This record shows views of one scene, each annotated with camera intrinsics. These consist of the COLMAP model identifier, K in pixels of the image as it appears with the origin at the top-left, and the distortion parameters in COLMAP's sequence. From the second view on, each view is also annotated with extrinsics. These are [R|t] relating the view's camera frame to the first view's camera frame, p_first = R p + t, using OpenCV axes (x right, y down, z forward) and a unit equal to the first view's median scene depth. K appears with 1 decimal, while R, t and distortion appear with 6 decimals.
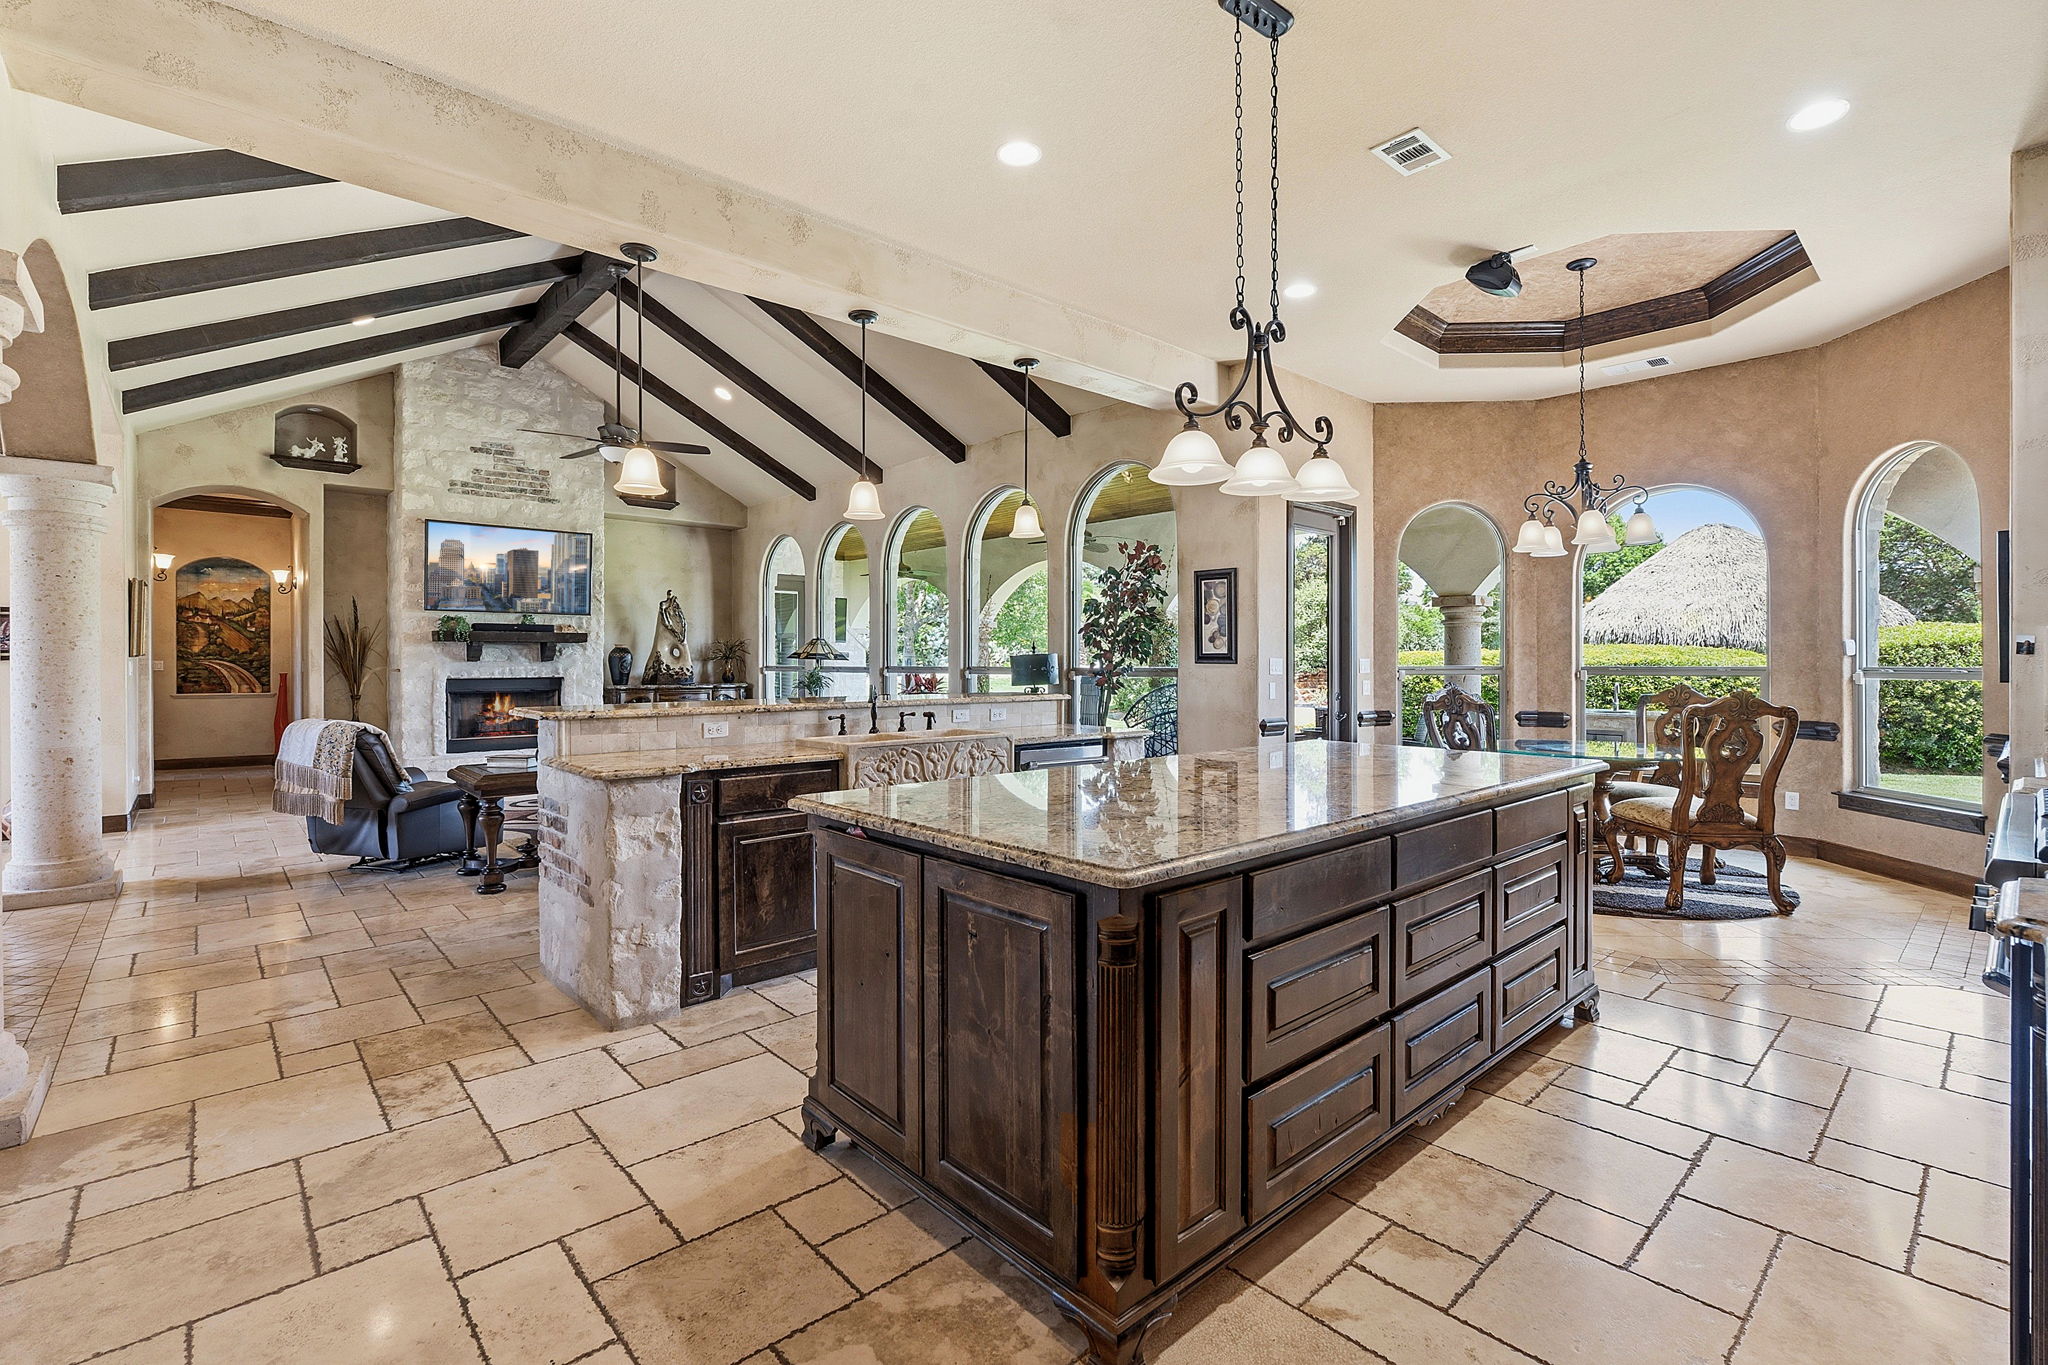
lens RADIAL K [[913.3, 0, 1033.4], [0, 913.3, 667.4], [0, 0, 1]] dist [-0.010414, 0.001776]
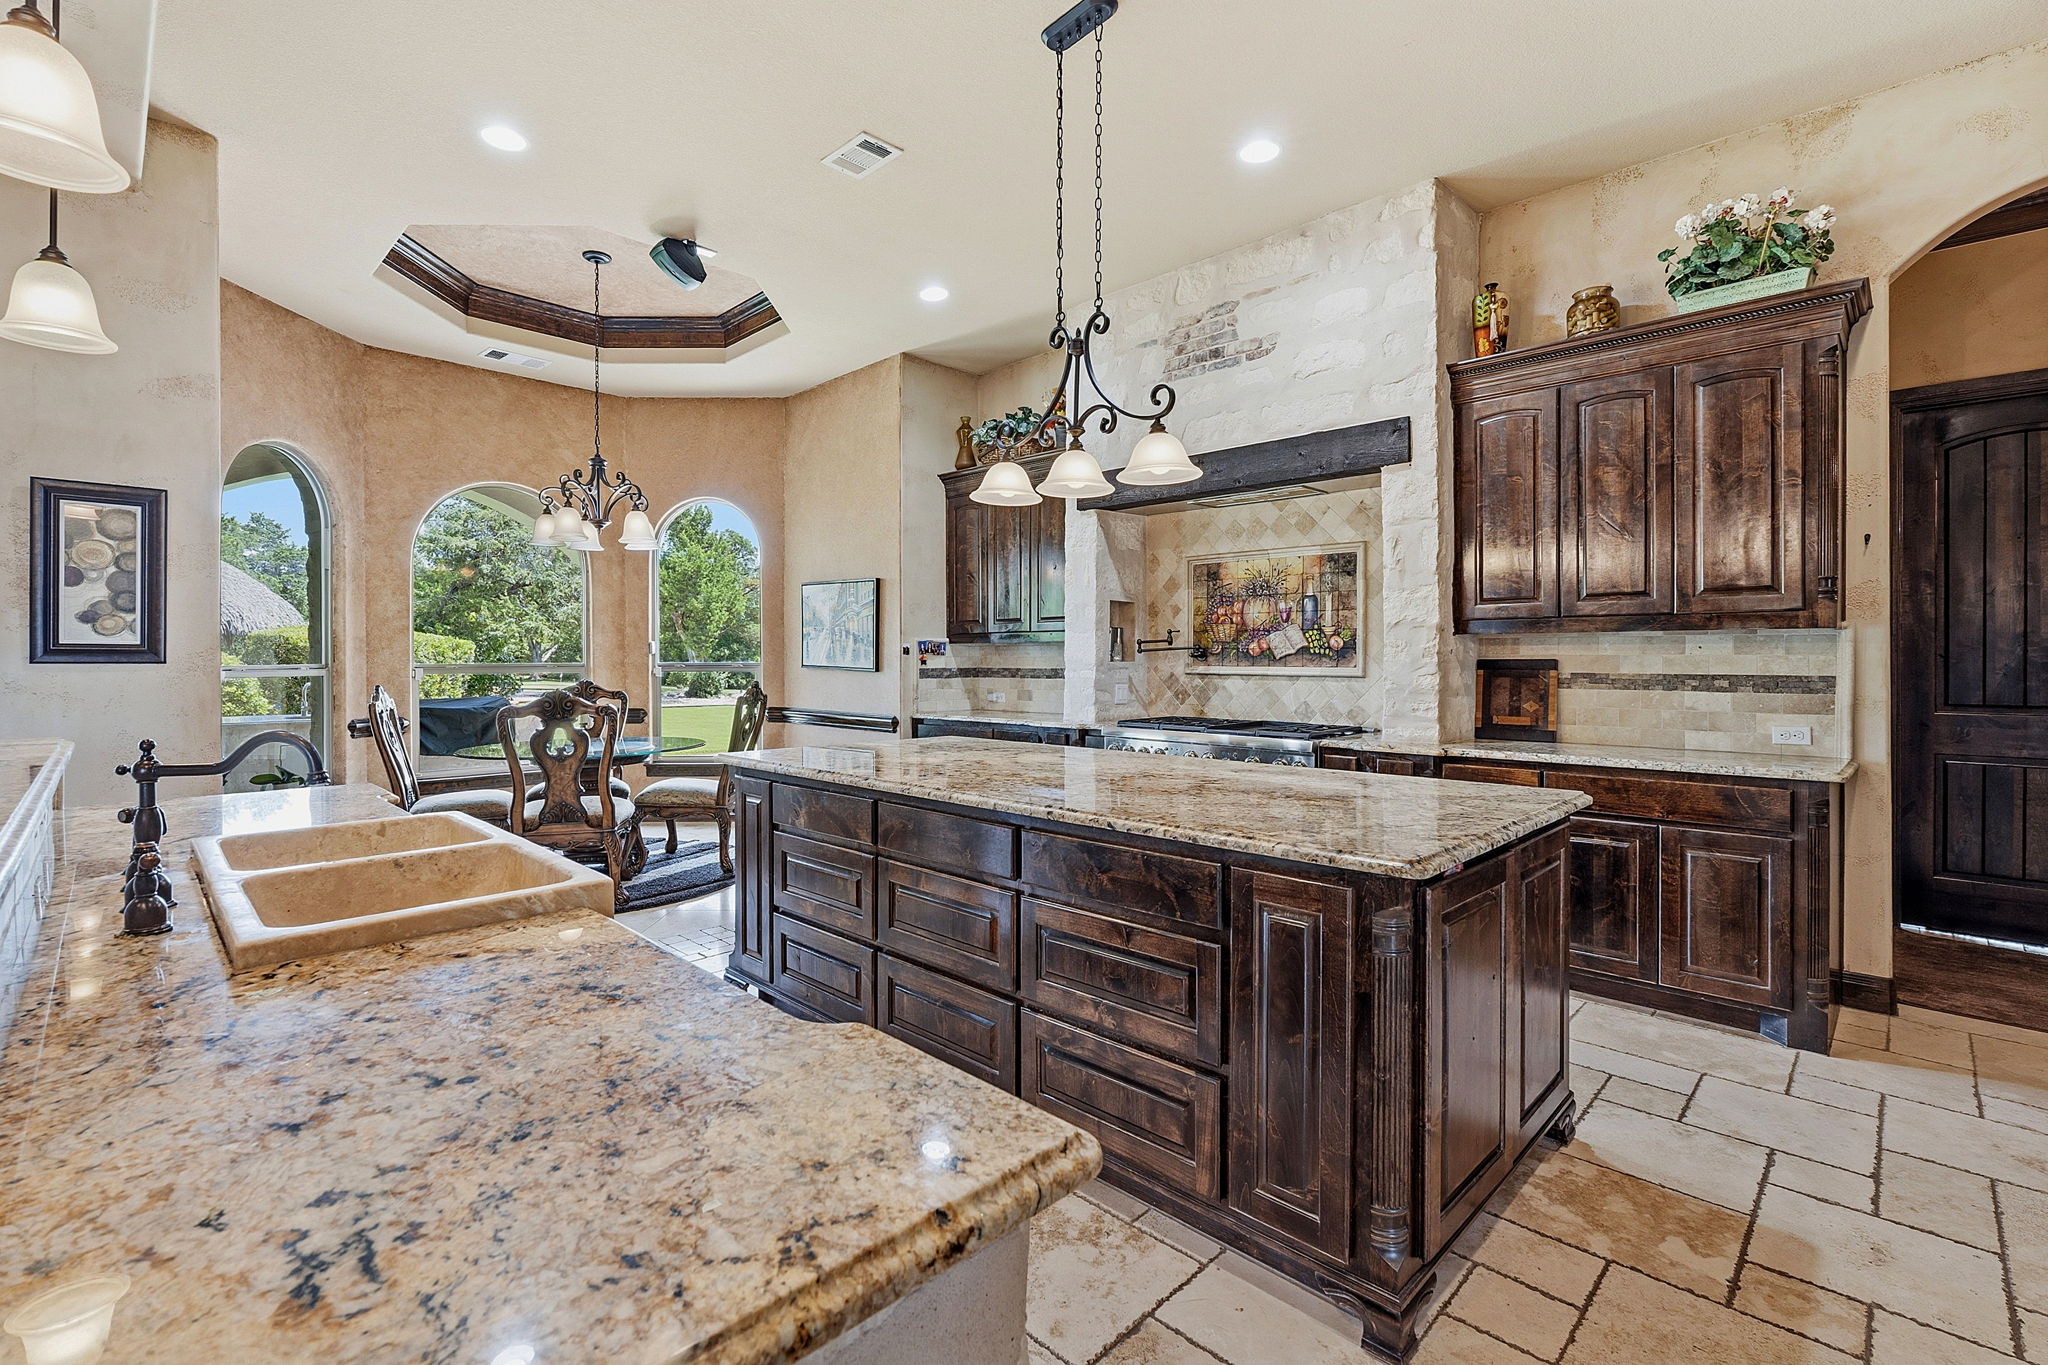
lens RADIAL K [[913.3, 0, 1019.3], [0, 913.3, 662.3], [0, 0, 1]] dist [-0.010414, 0.001776]
pose [[-0.051031, -0.004756, 0.998686, -0.643876], [0.006916, 0.999963, 0.005115, -0.006902], [-0.998673, 0.007168, -0.050996, 0.930890]]
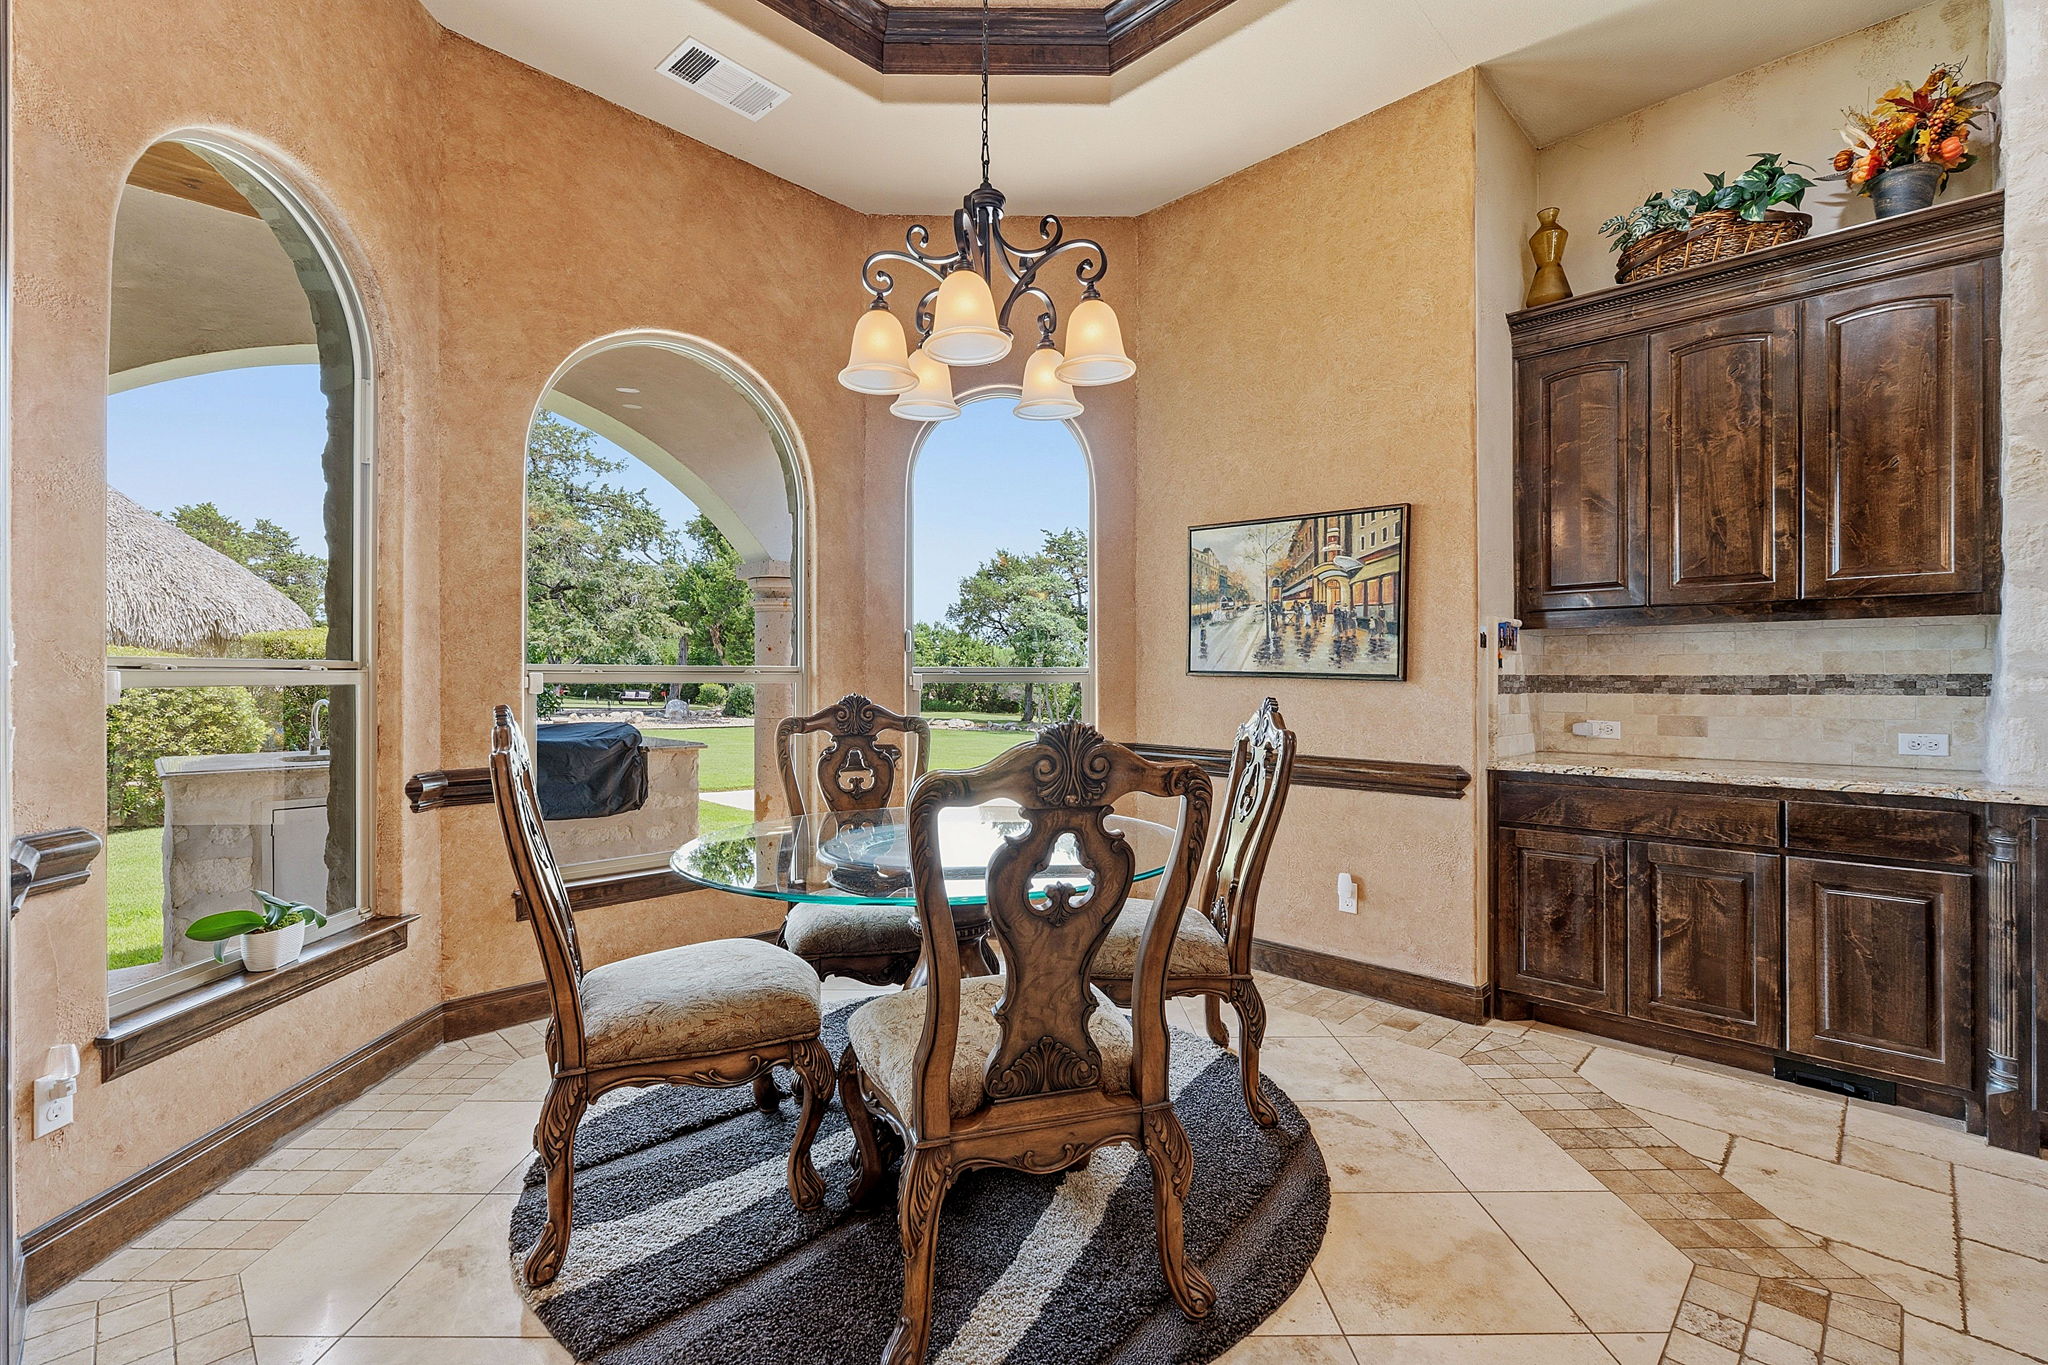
lens RADIAL K [[913.3, 0, 1023.3], [0, 913.3, 676.8], [0, 0, 1]] dist [-0.010414, 0.001776]
pose [[-0.049035, 0.000488, 0.998797, 0.258289], [0.004586, 0.999989, -0.000263, 0.013574], [-0.998787, 0.004568, -0.049036, 1.574986]]
